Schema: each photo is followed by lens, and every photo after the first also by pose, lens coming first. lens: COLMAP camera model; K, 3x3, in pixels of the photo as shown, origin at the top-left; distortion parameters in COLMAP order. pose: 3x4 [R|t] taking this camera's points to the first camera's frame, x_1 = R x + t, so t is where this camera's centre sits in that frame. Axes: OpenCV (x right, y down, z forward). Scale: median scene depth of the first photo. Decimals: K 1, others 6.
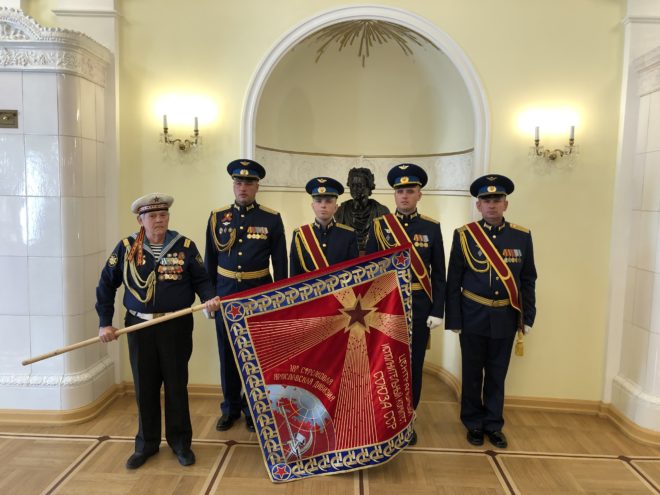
lens RADIAL K [[538.8, 0, 334.7], [0, 538.8, 246.3], [0, 0, 1]] dist [0.030763, -0.010049]
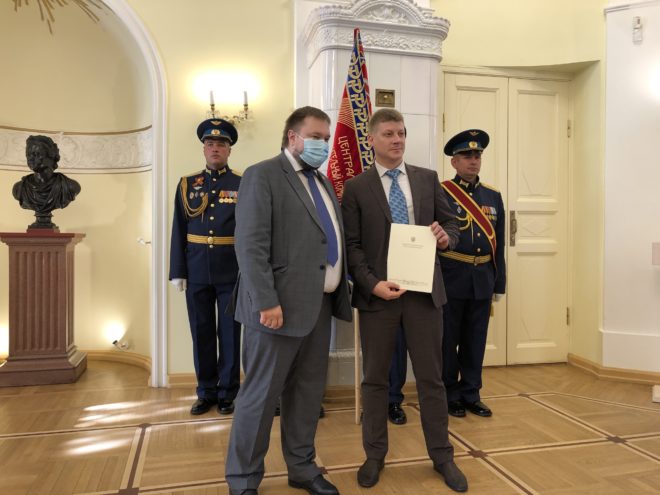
lens RADIAL K [[538.8, 0, 325.0], [0, 538.8, 239.4], [0, 0, 1]] dist [0.030763, -0.010049]
pose [[0.964827, -0.019783, 0.262141, 0.299203], [0.042050, 0.995939, -0.079611, 0.133292], [-0.259501, 0.087834, 0.961740, 0.016150]]
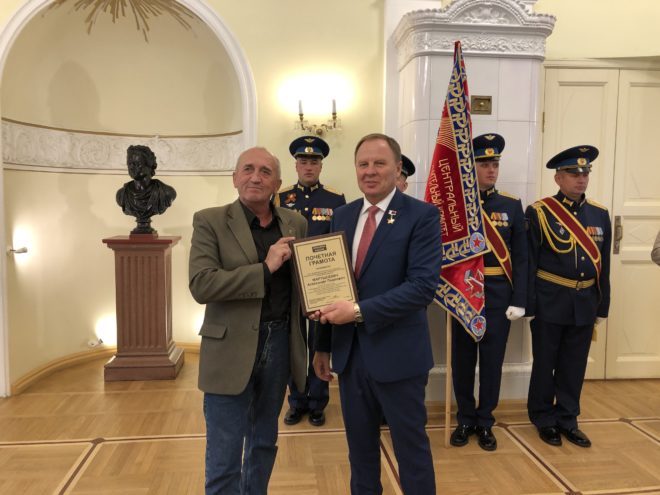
lens RADIAL K [[538.8, 0, 325.8], [0, 538.8, 239.9], [0, 0, 1]] dist [0.030763, -0.010049]
pose [[0.992190, -0.026211, 0.121954, 0.283899], [0.027906, 0.999536, -0.012212, 0.045012], [-0.121578, 0.015520, 0.992461, 0.022132]]
